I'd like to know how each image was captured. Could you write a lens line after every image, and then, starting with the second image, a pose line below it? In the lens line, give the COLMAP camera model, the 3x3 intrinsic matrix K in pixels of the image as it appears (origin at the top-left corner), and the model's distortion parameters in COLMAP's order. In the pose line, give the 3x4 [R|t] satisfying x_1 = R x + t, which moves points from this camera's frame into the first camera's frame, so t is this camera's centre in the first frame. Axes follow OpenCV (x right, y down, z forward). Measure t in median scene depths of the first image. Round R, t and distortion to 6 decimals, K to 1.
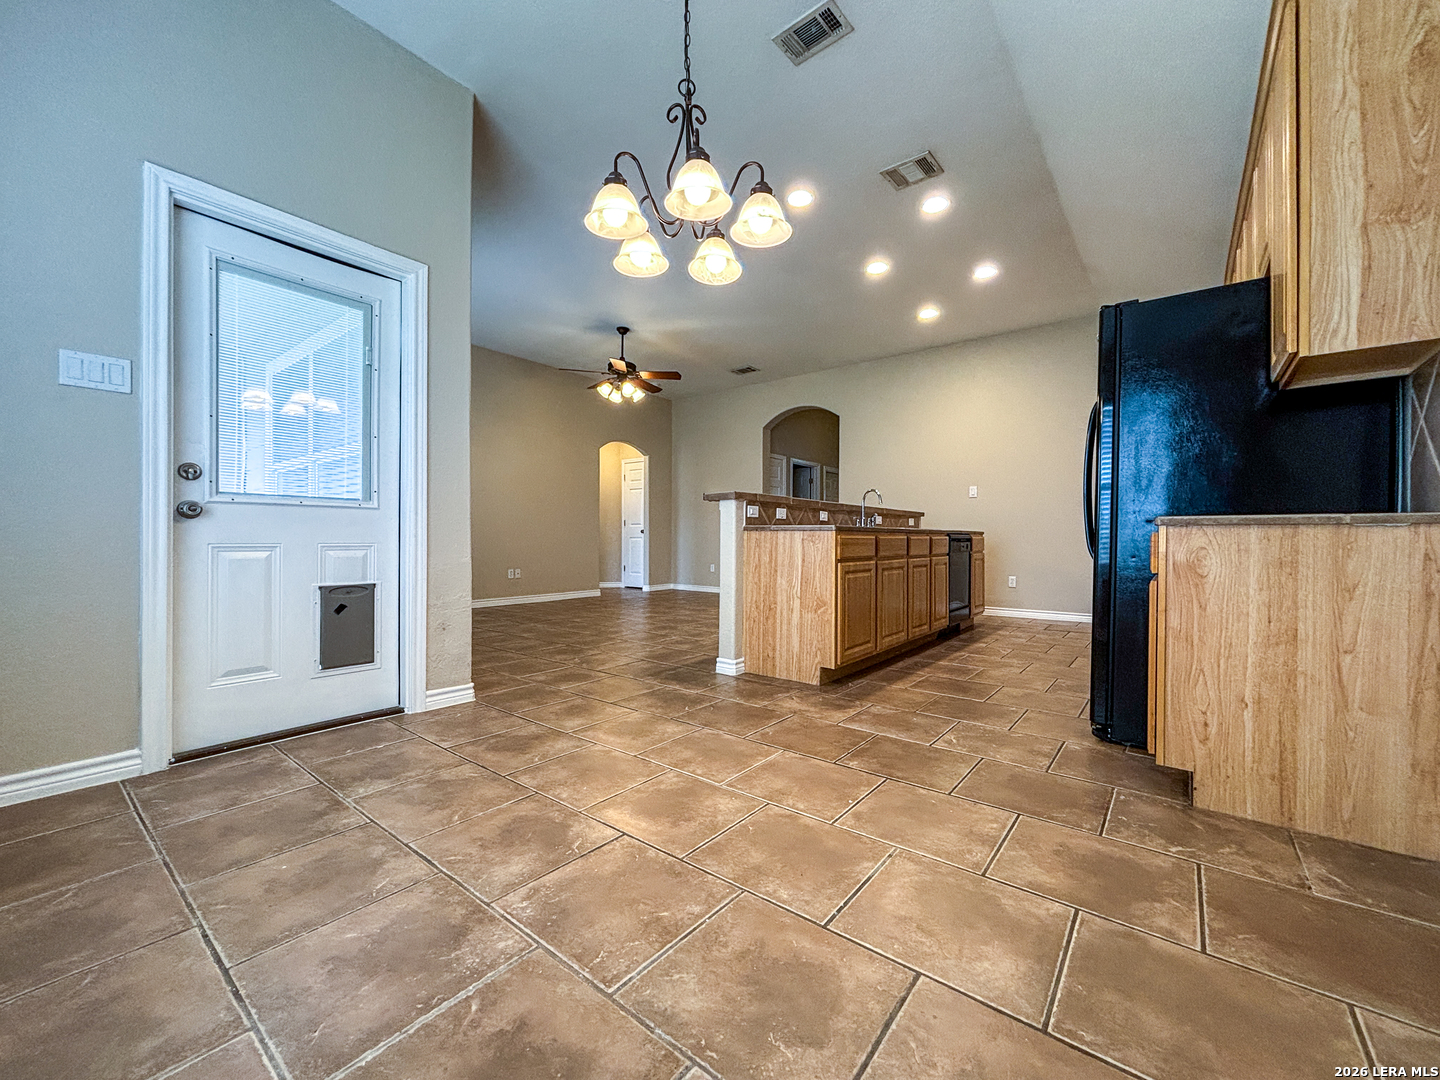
lens RADIAL K [[577.1, 0, 718.8], [0, 577.1, 540.0], [0, 0, 1]] dist [0.002824, -0.000999]
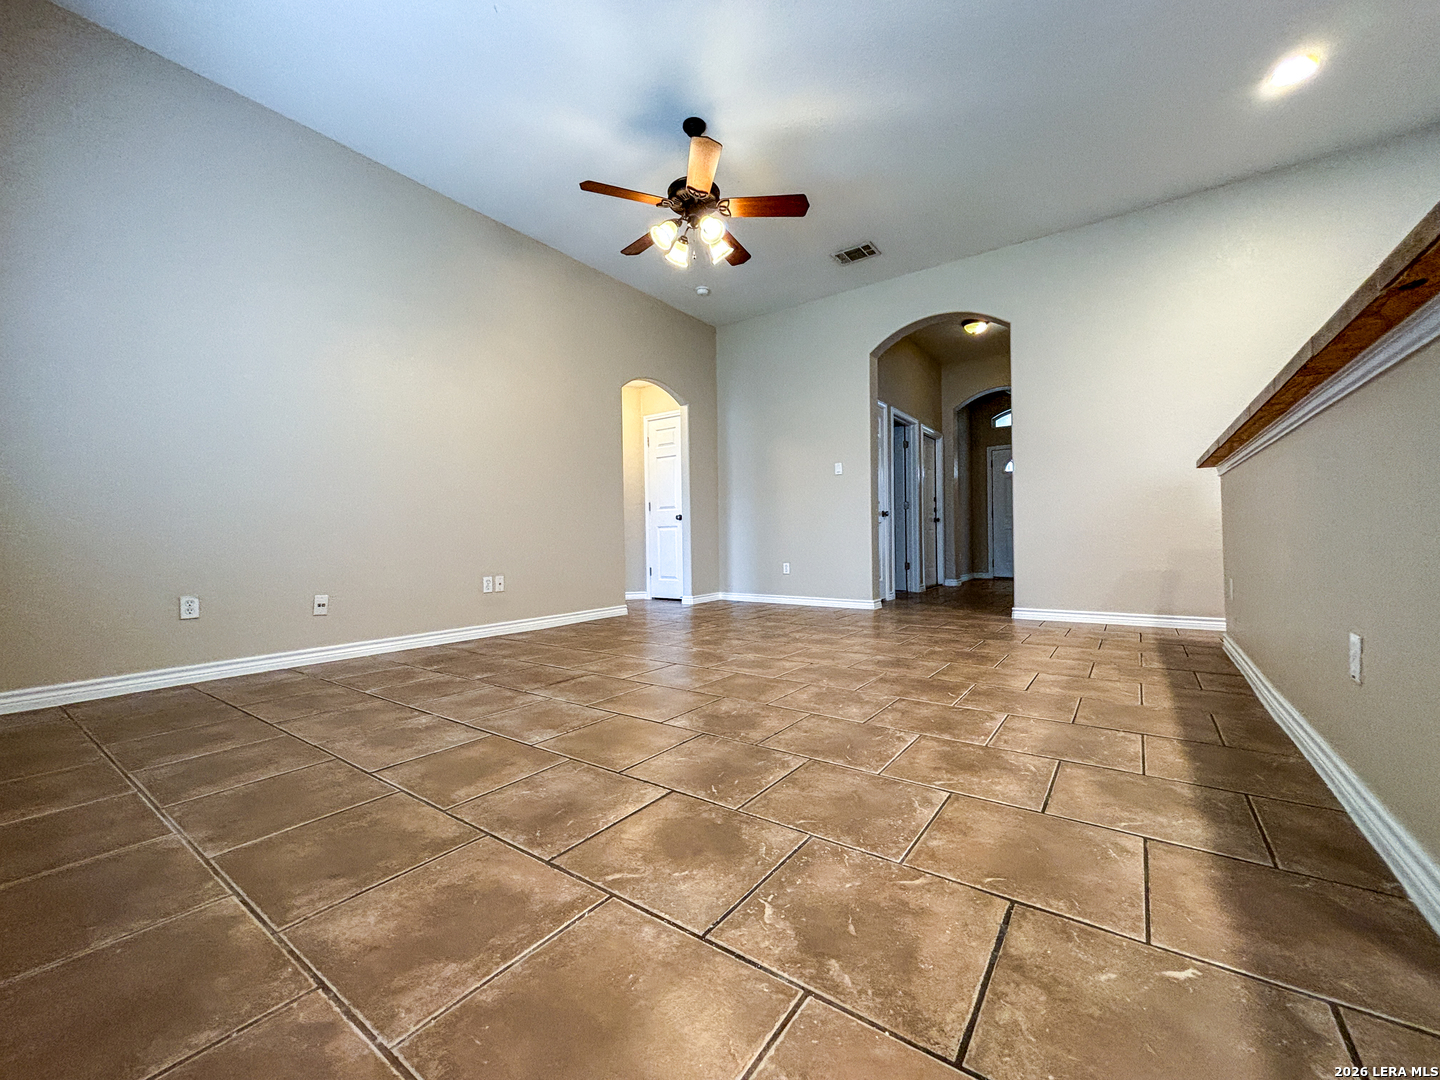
lens RADIAL K [[577.1, 0, 720.9], [0, 577.1, 540.0], [0, 0, 1]] dist [0.002824, -0.000999]
pose [[0.998577, -0.021871, 0.048643, -0.120233], [0.022054, 0.999752, -0.003235, 0.016108], [-0.048561, 0.004303, 0.998811, 0.317388]]
